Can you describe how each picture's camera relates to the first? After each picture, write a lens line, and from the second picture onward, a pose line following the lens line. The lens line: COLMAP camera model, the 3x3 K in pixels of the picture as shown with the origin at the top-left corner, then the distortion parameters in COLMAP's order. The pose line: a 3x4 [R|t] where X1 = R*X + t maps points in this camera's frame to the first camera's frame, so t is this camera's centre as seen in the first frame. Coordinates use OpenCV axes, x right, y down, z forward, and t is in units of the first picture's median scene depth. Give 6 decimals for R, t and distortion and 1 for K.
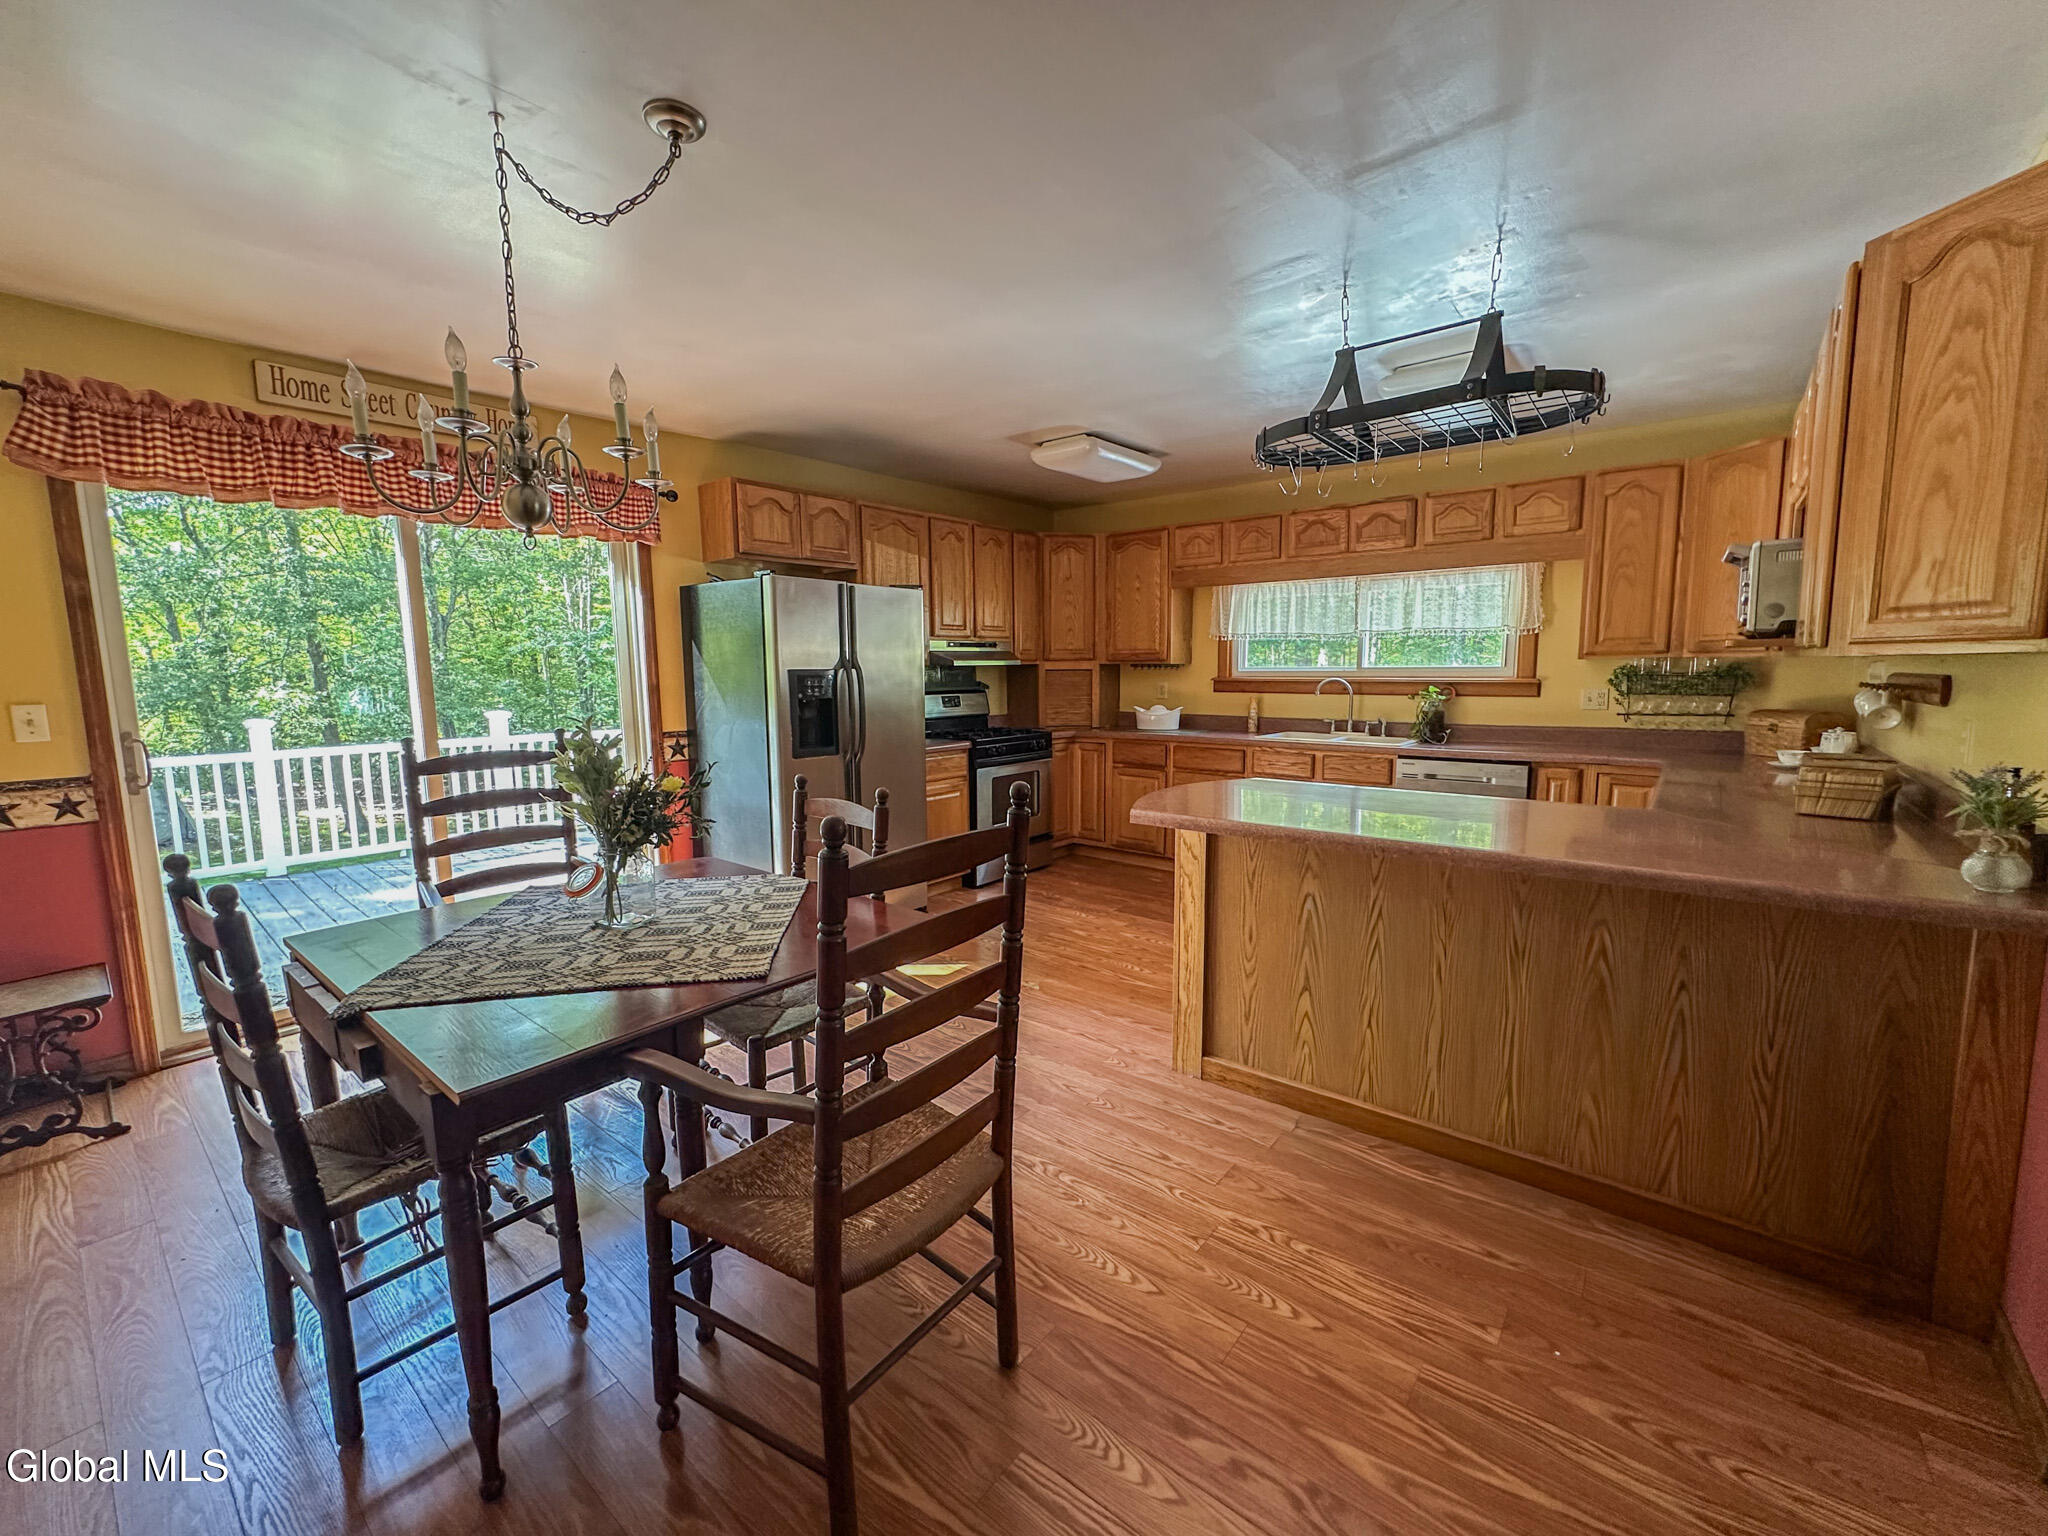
lens RADIAL K [[822.3, 0, 1024.0], [0, 822.3, 768.0], [0, 0, 1]] dist [-0.001750, -0.000221]
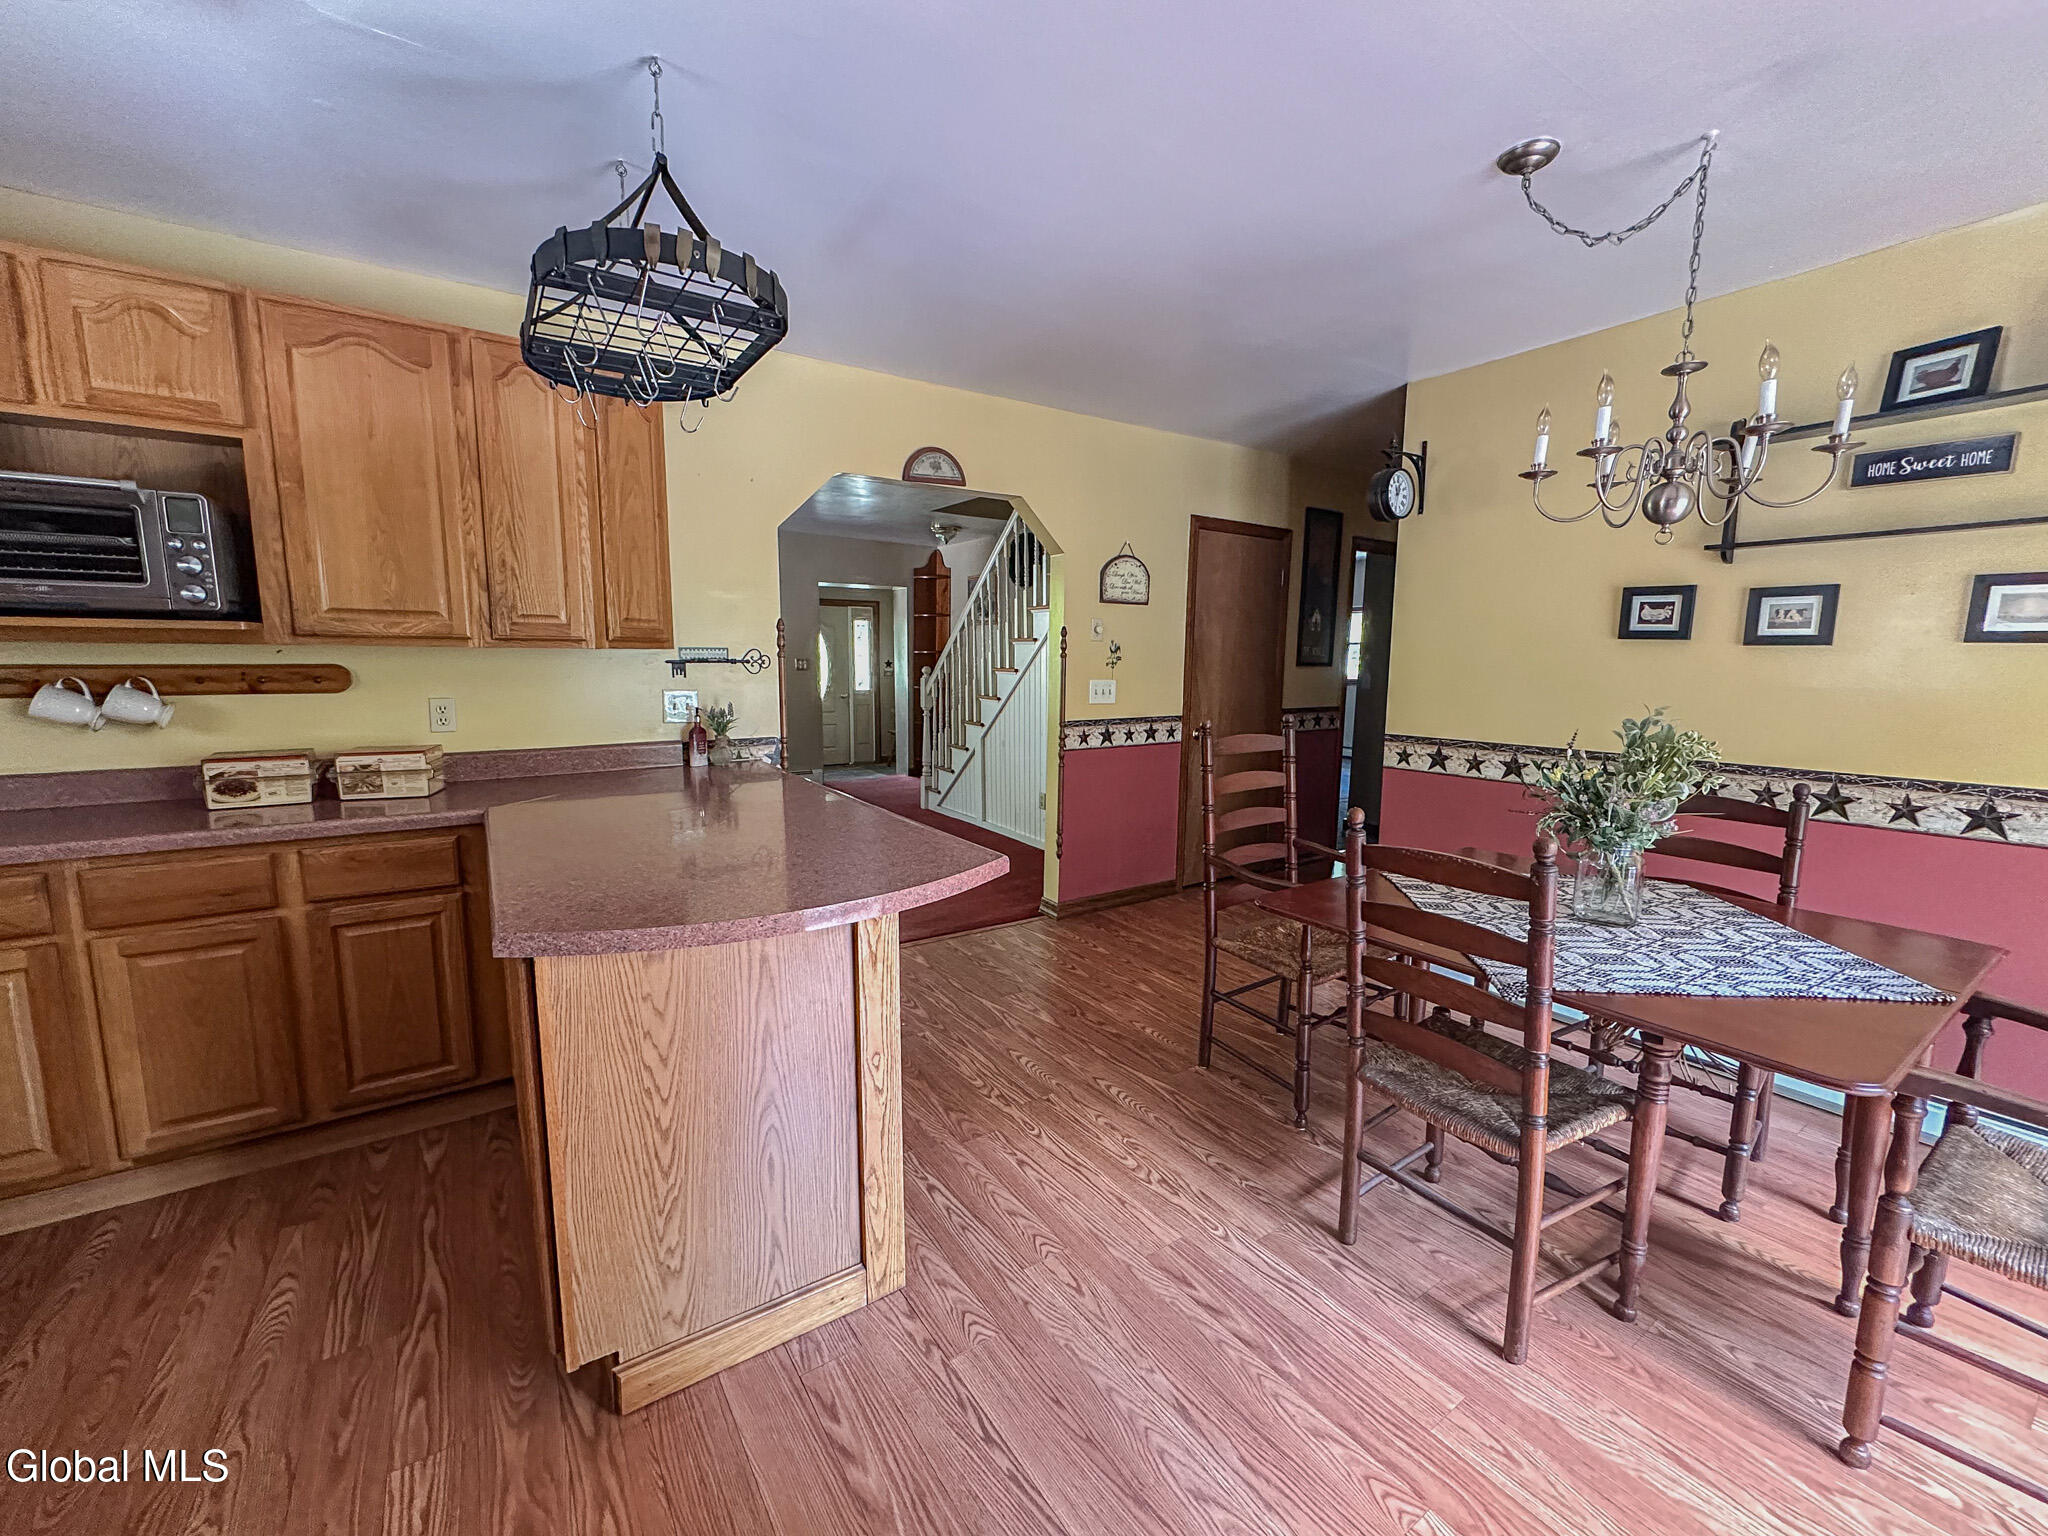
lens RADIAL K [[822.3, 0, 1024.0], [0, 822.3, 768.0], [0, 0, 1]] dist [-0.001750, -0.000221]
pose [[-0.955615, -0.036174, 0.292390, -0.045868], [0.038203, 0.968840, 0.244722, -0.100441], [-0.292132, 0.245030, -0.924456, 0.840148]]
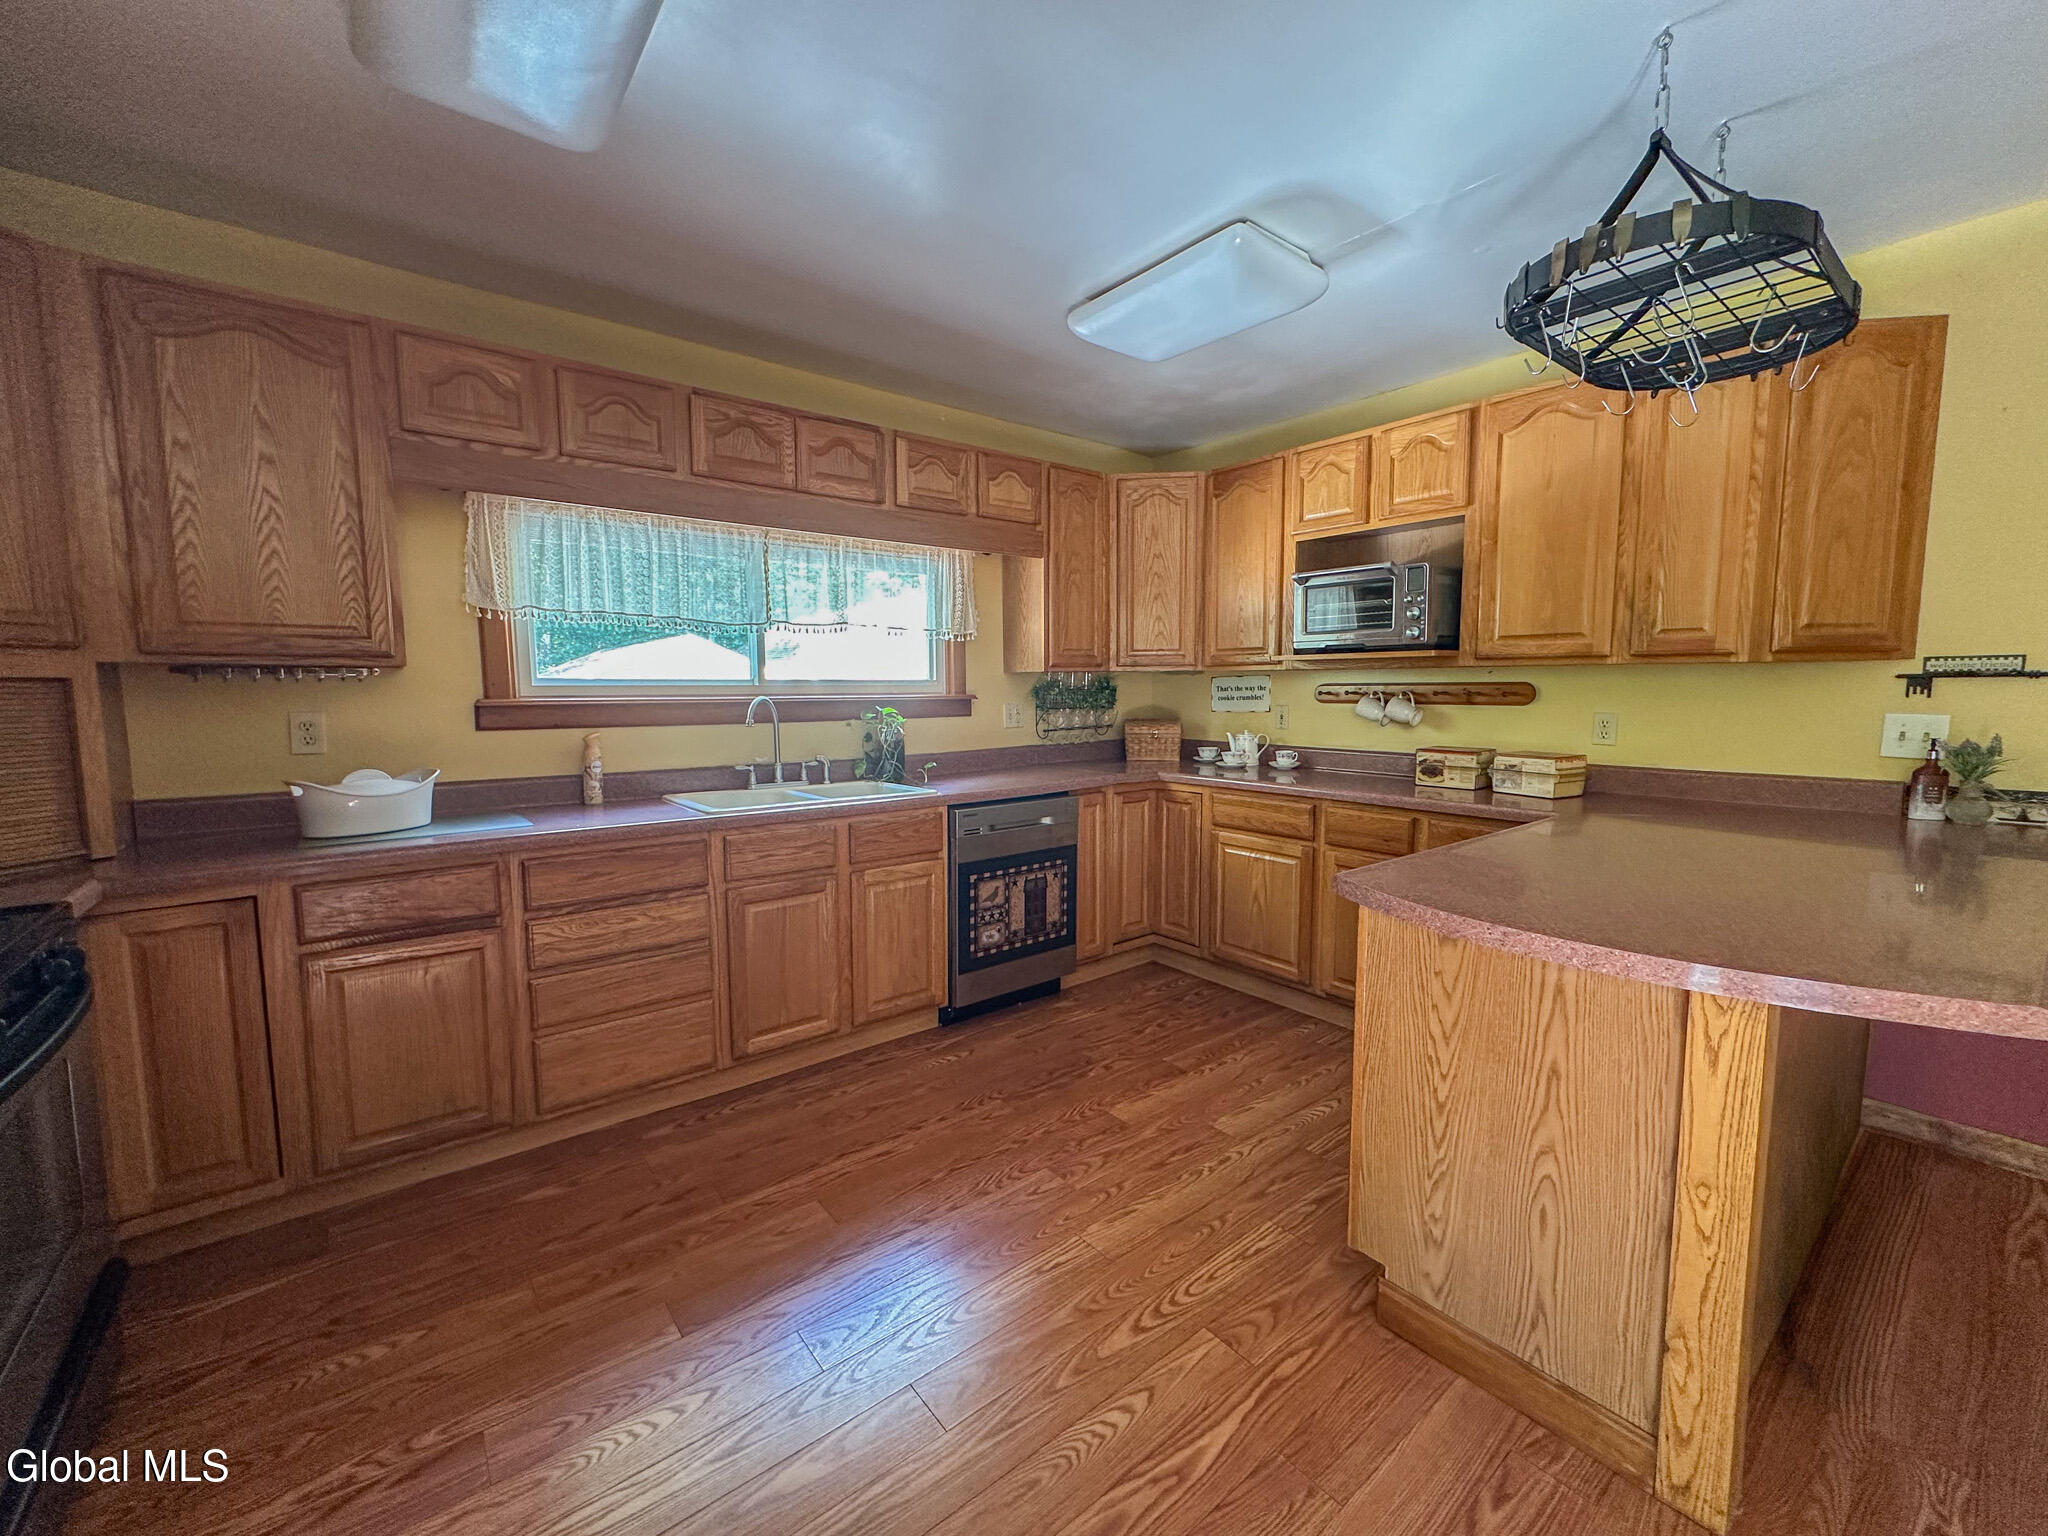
lens RADIAL K [[822.3, 0, 1024.0], [0, 822.3, 768.0], [0, 0, 1]] dist [-0.001750, -0.000221]
pose [[0.220624, -0.089343, 0.971258, -0.175973], [0.121922, 0.990511, 0.063419, -0.074753], [-0.967709, 0.104426, 0.229424, 0.703705]]
